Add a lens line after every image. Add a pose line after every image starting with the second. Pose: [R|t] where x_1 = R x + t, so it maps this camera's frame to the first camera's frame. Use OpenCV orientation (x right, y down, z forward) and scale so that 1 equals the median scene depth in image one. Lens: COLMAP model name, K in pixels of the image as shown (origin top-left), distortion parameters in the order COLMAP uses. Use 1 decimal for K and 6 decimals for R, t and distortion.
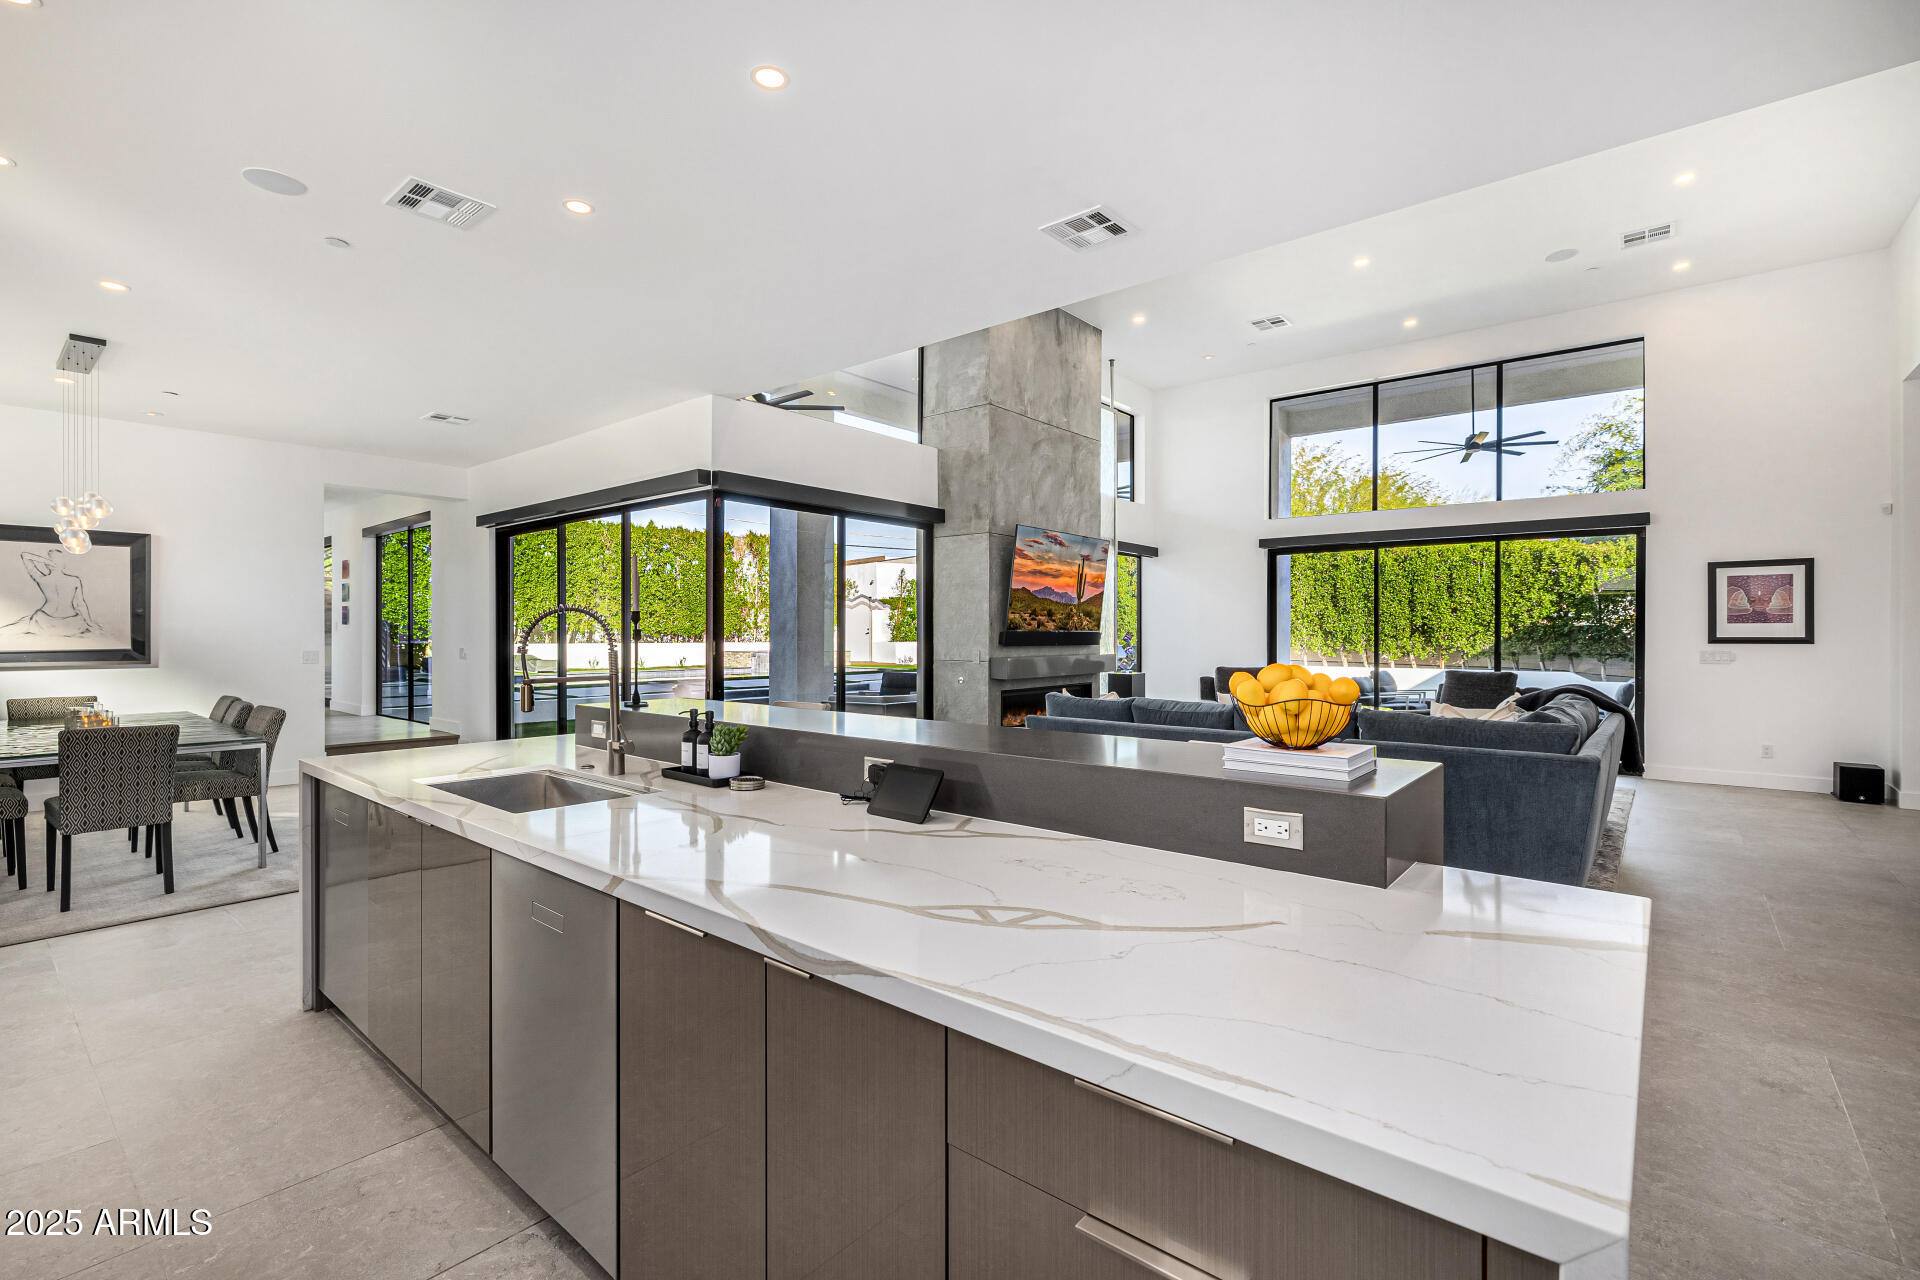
lens RADIAL K [[857.3, 0, 925.4], [0, 857.3, 636.2], [0, 0, 1]] dist [-0.004362, 0.002290]
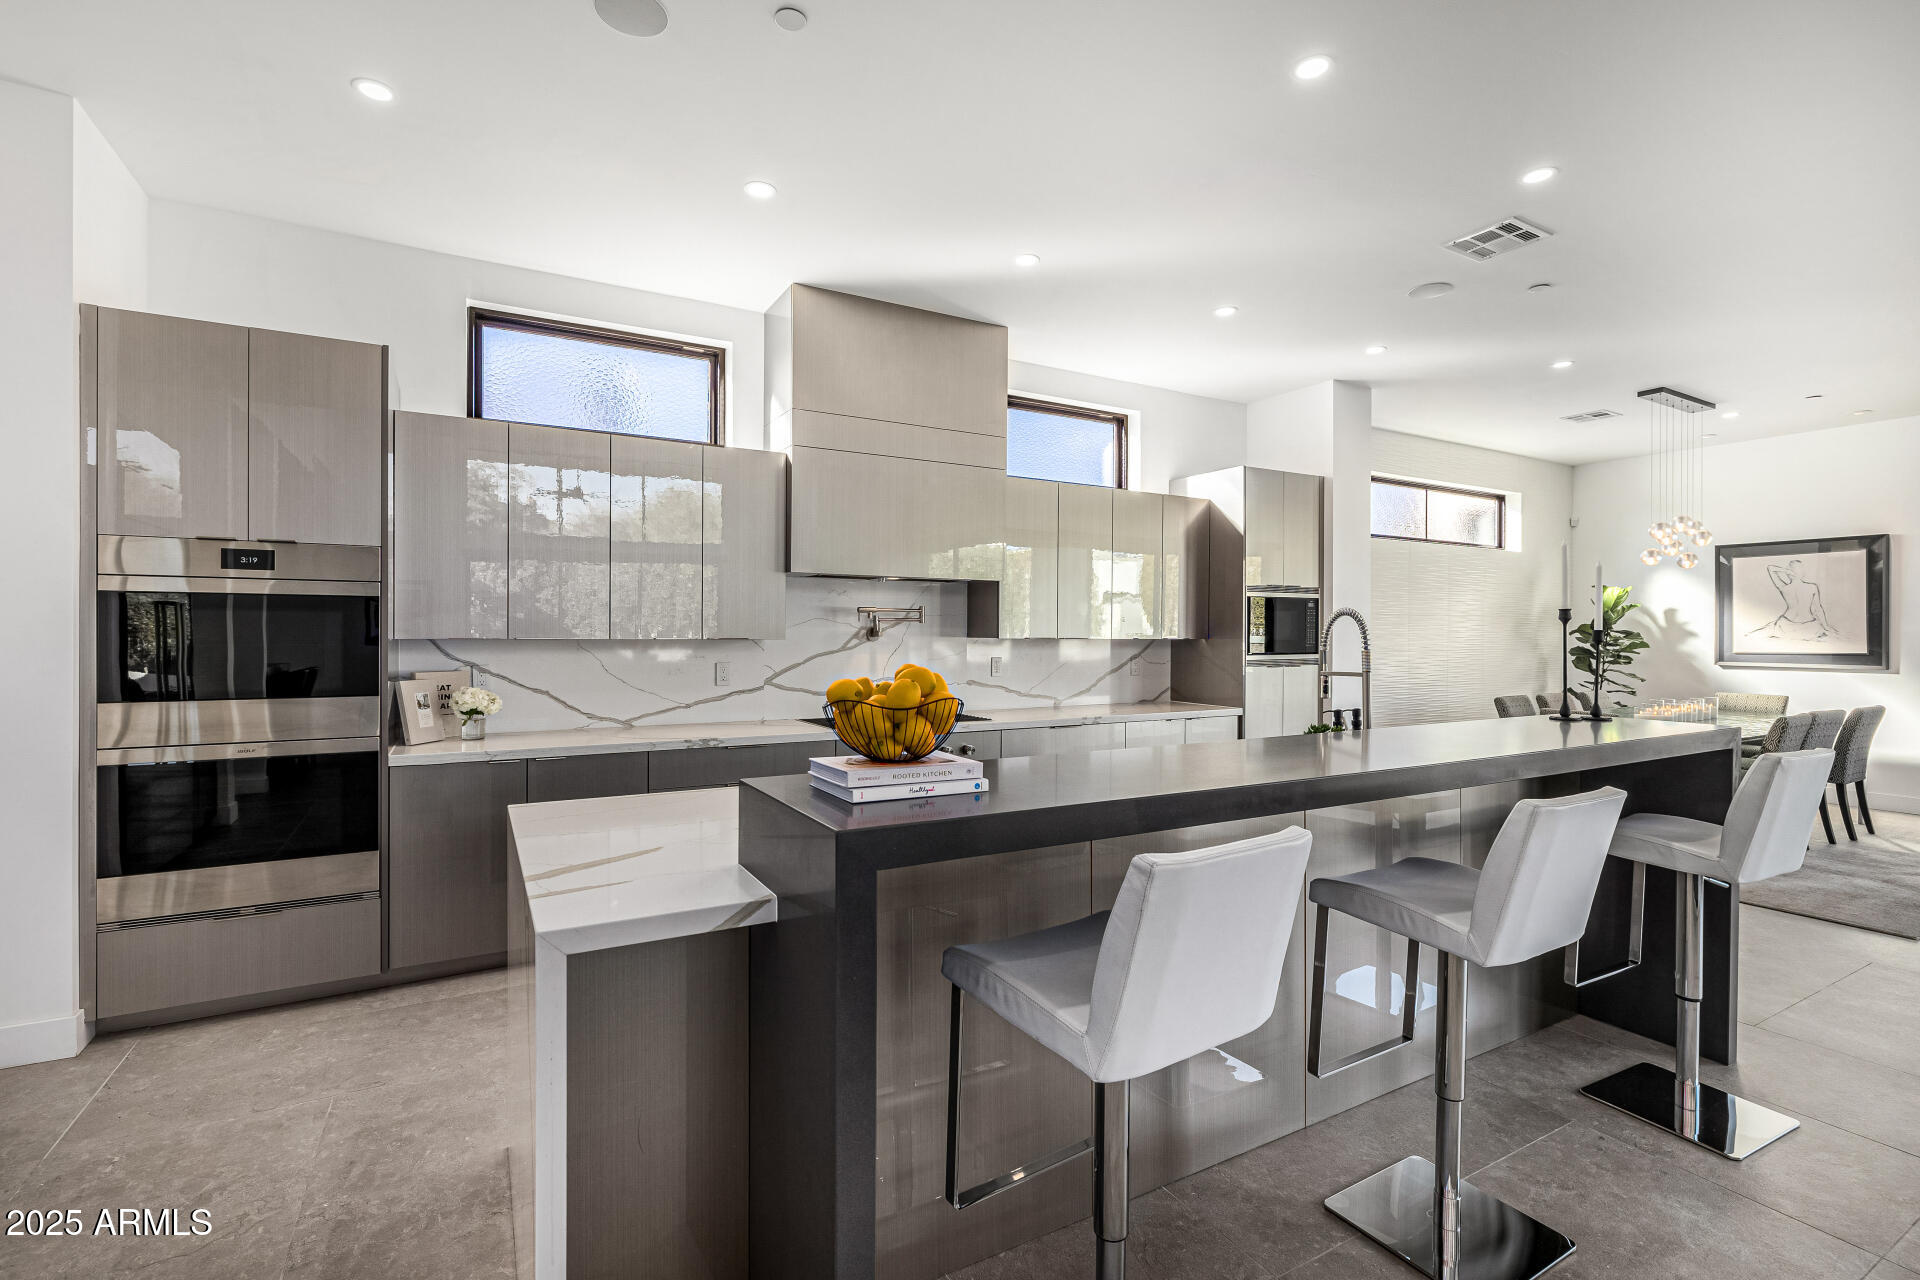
lens RADIAL K [[857.3, 0, 949.1], [0, 857.3, 628.9], [0, 0, 1]] dist [-0.004362, 0.002290]
pose [[-0.324355, -0.005406, -0.945920, 0.265918], [-0.007488, 0.999967, -0.003148, -0.002282], [0.945906, 0.006062, -0.324384, 0.280250]]
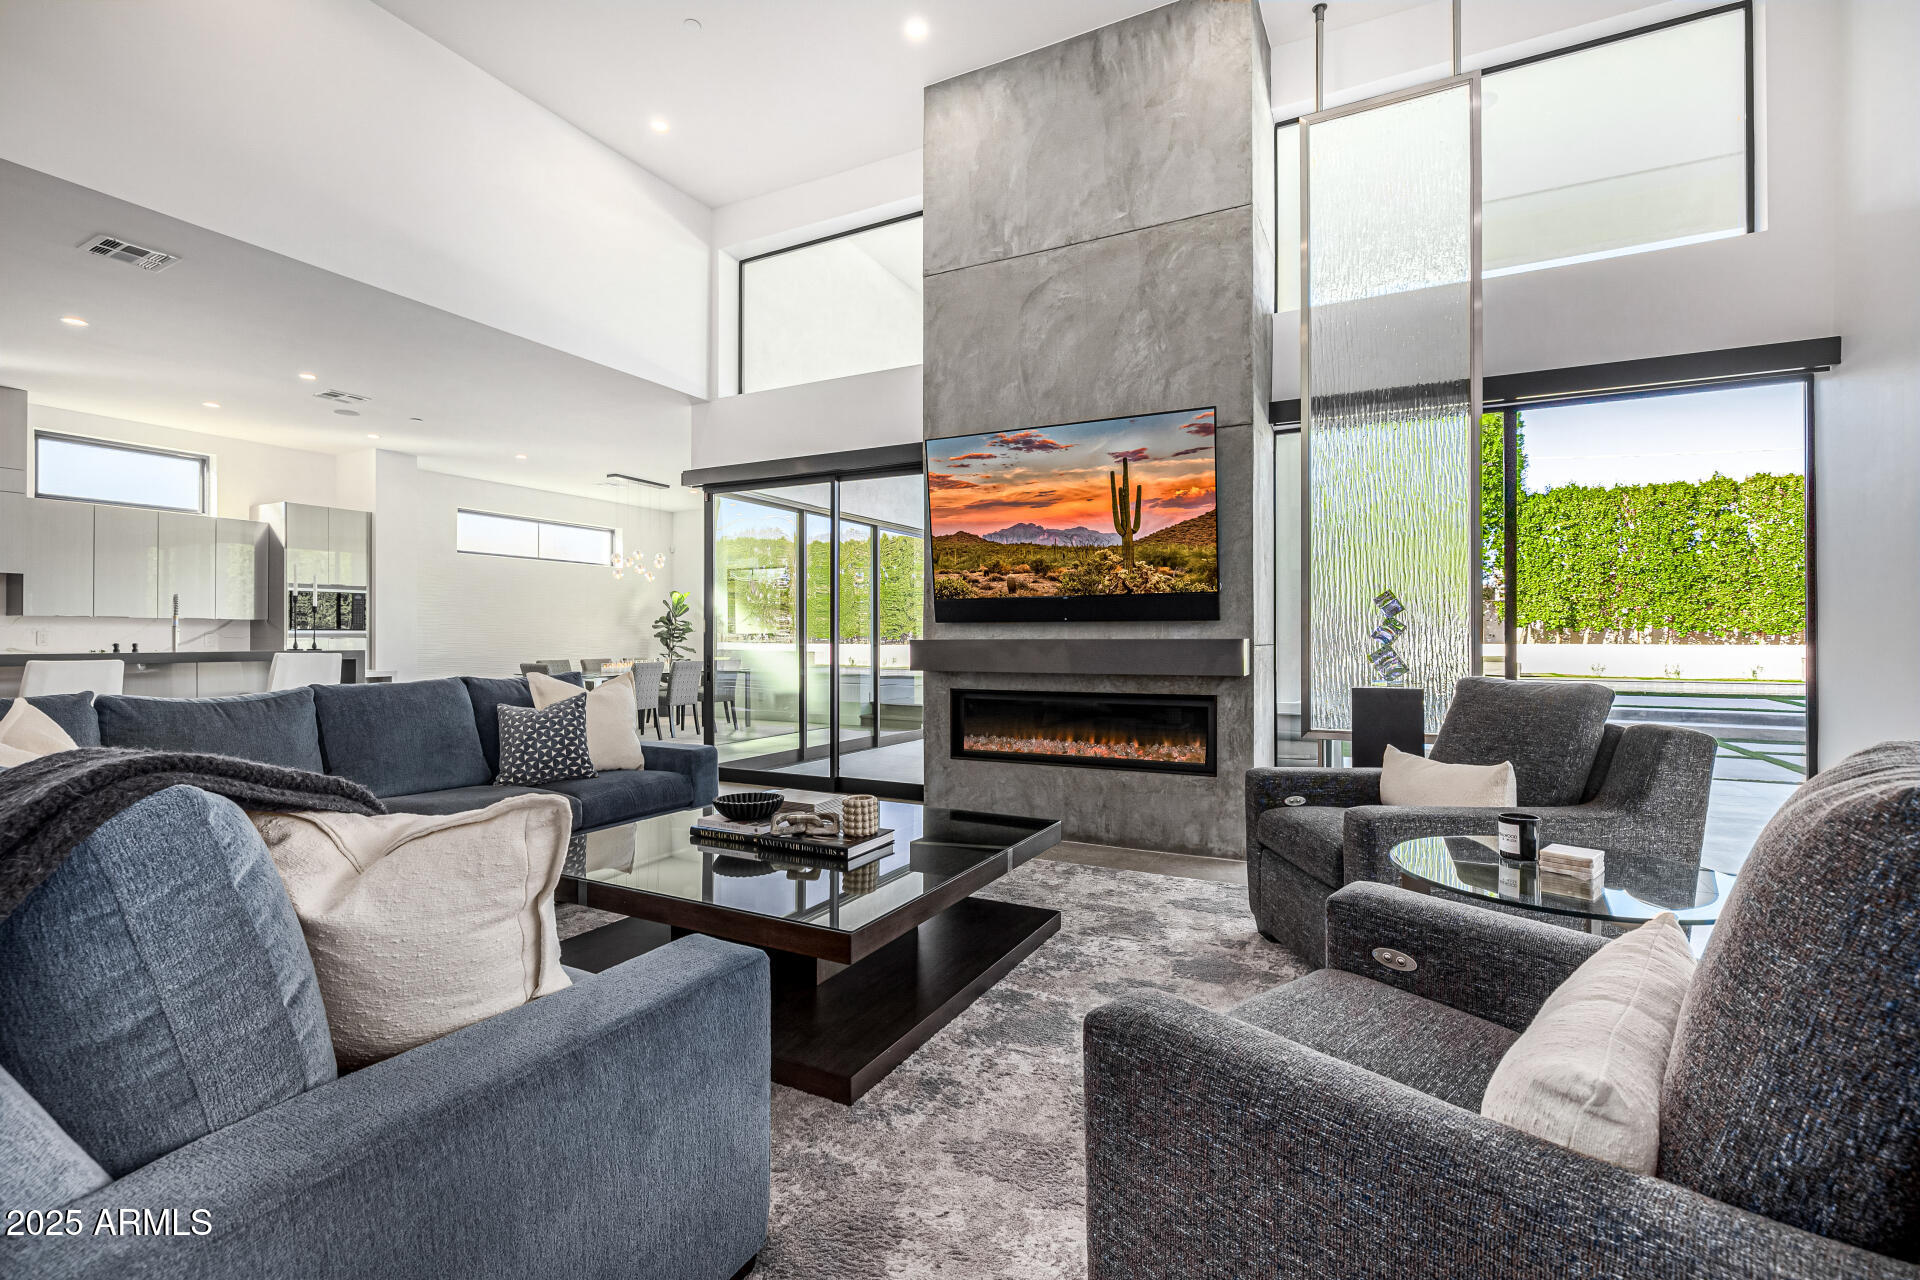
lens RADIAL K [[857.3, 0, 944.4], [0, 857.3, 638.8], [0, 0, 1]] dist [-0.004362, 0.002290]
pose [[0.235873, -0.001053, -0.971783, 0.680362], [-0.001912, 0.999997, -0.001548, 0.023290], [0.971782, 0.002223, 0.235870, 0.763616]]
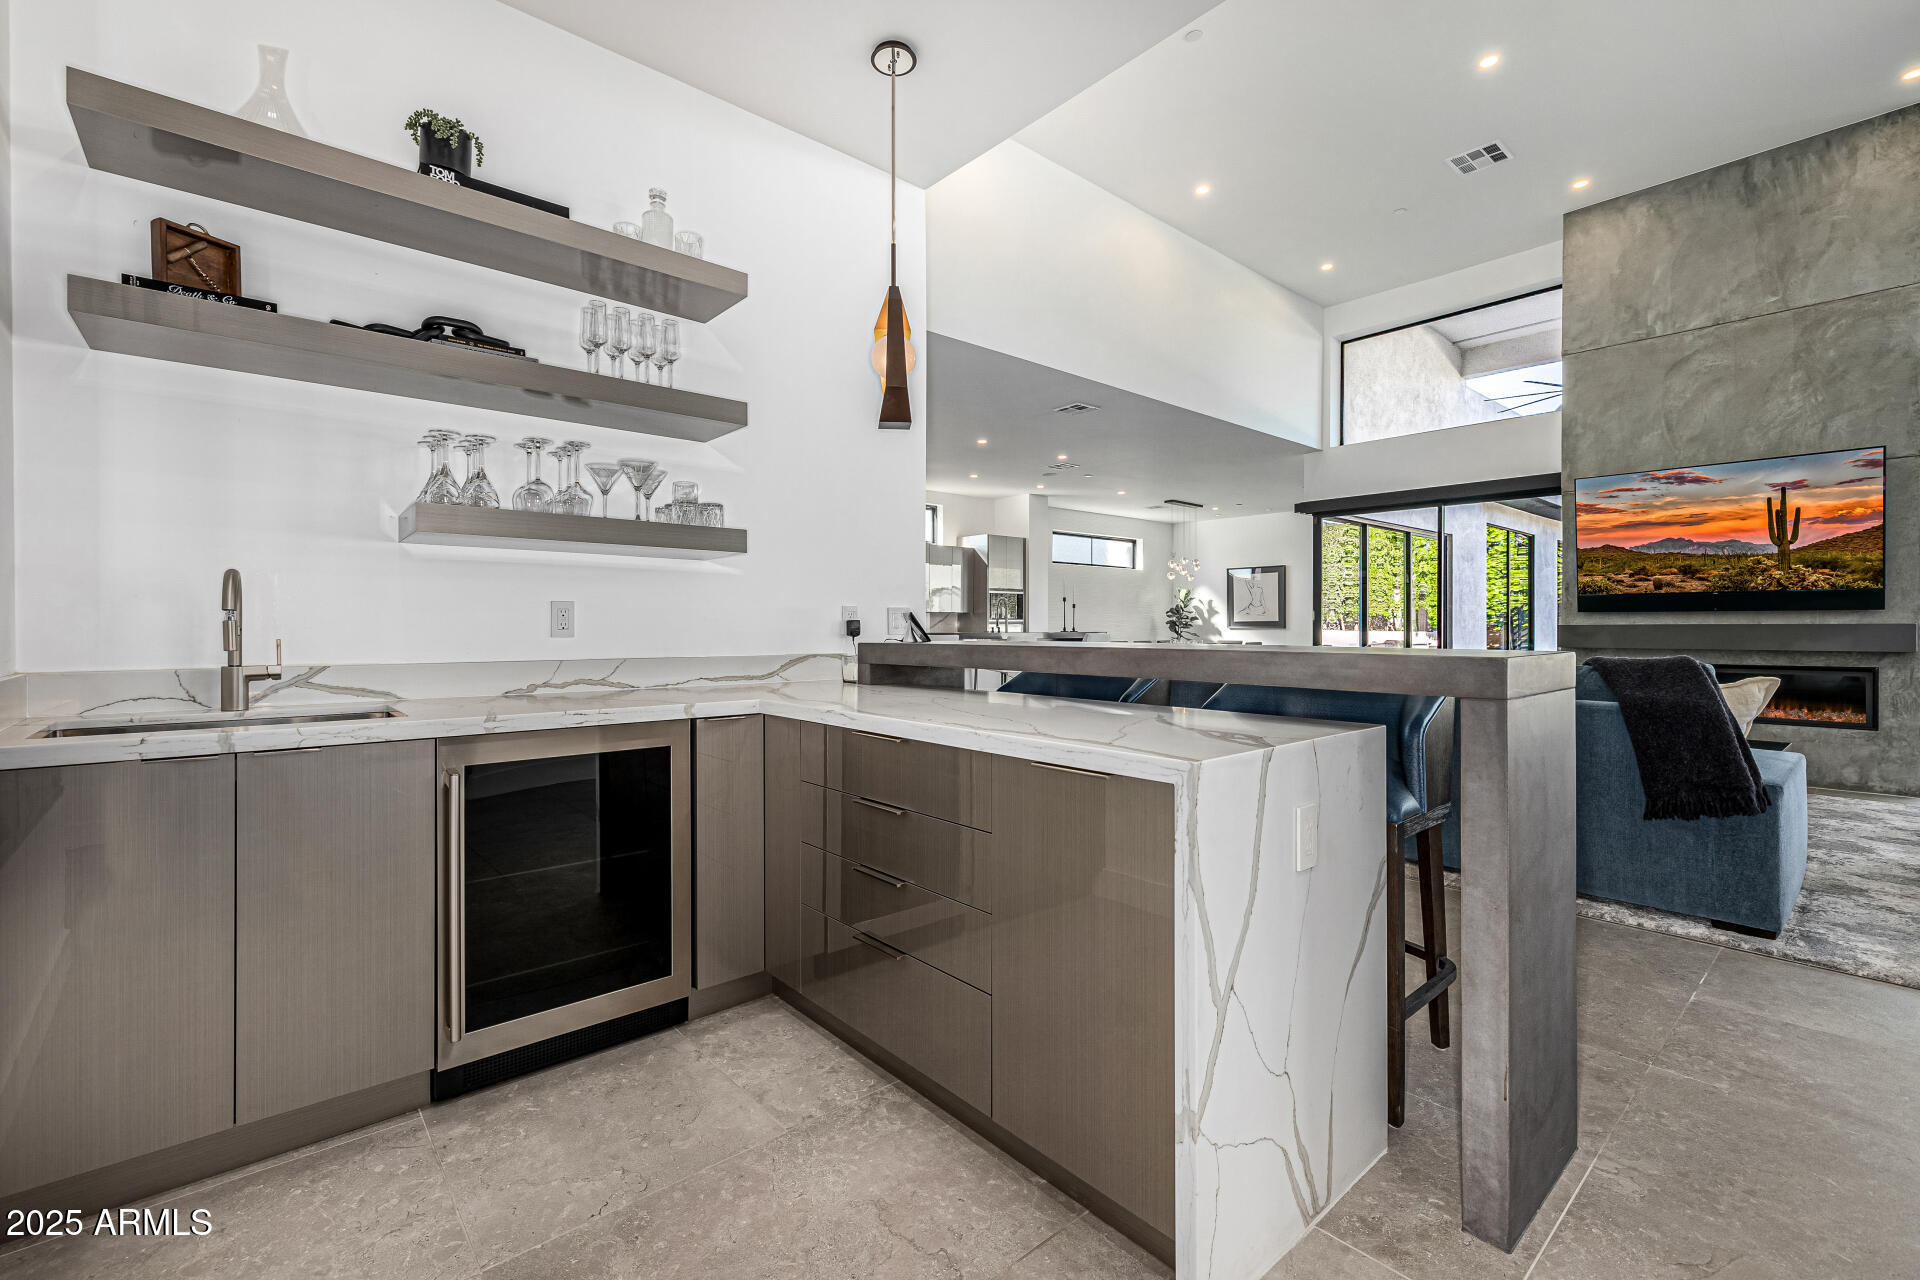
lens RADIAL K [[812.9, 0, 956.6], [0, 812.9, 633.3], [0, 0, 1]] dist [0.000421, -0.000321]
pose [[-0.131772, 0.007296, -0.991253, 0.943910], [-0.003270, 0.999964, 0.007795, 0.026952], [0.991275, 0.004269, -0.131744, 0.409838]]
